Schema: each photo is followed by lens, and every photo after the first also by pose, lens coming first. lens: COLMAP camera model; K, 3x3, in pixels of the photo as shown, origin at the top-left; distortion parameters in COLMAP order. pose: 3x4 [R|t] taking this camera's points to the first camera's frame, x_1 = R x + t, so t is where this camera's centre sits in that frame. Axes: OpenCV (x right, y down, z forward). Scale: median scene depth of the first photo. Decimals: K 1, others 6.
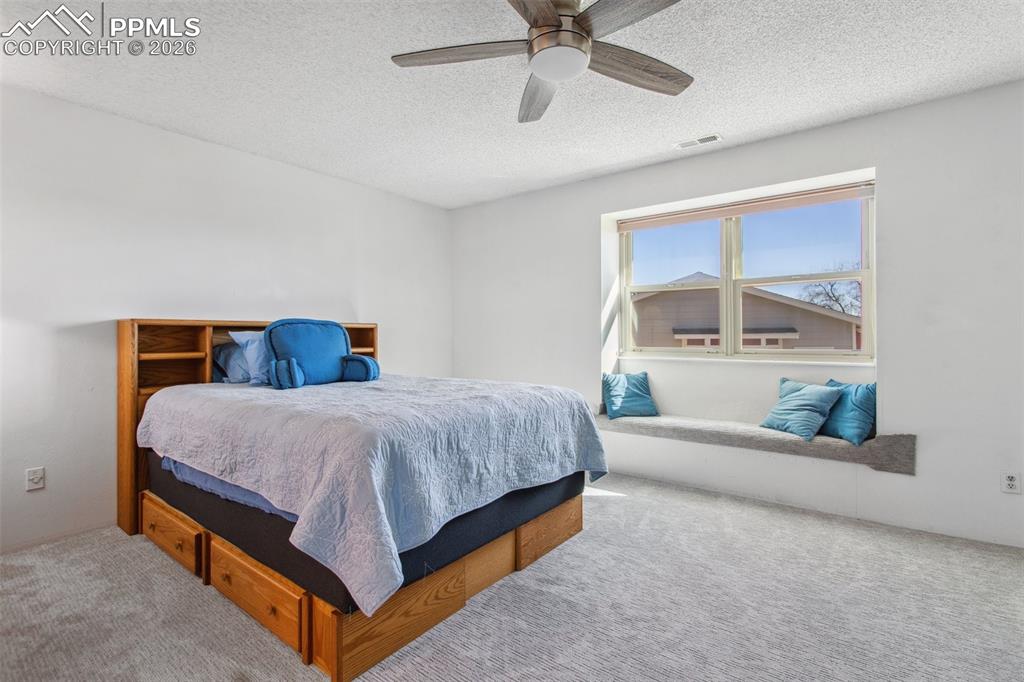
lens RADIAL K [[486.2, 0, 512.4], [0, 486.2, 325.9], [0, 0, 1]] dist [0.000155, -0.000085]
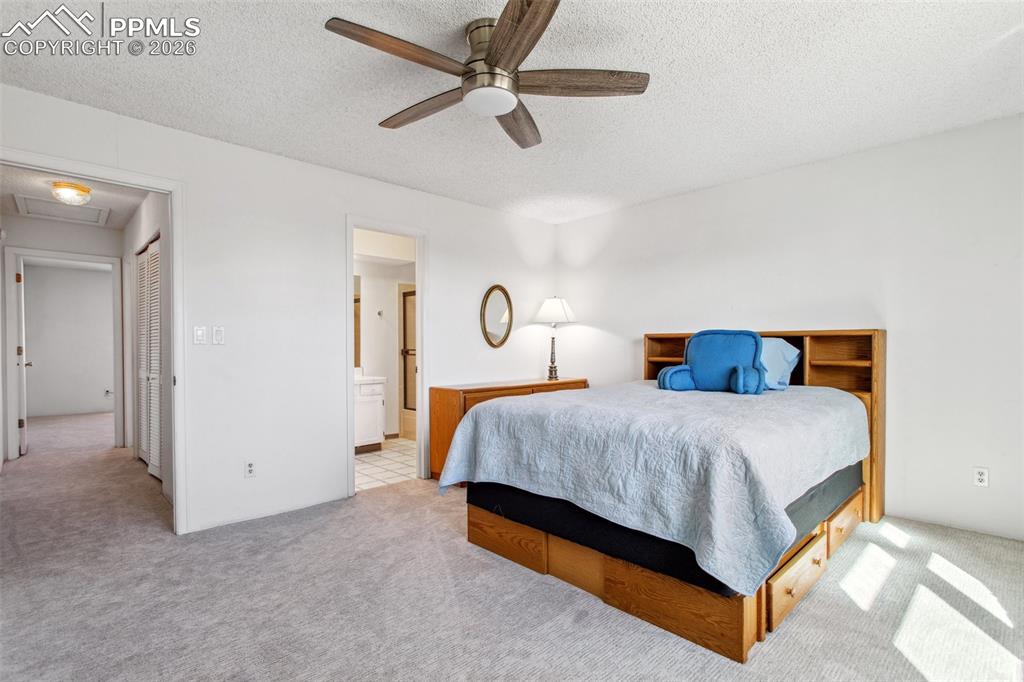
lens RADIAL K [[484.7, 0, 512.0], [0, 484.7, 341.0], [0, 0, 1]] dist [0.016284, 0.000278]
pose [[-0.141000, -0.003630, -0.990003, 0.989370], [0.024038, 0.999686, -0.007089, 0.009658], [0.989718, -0.024797, -0.140868, 1.001338]]
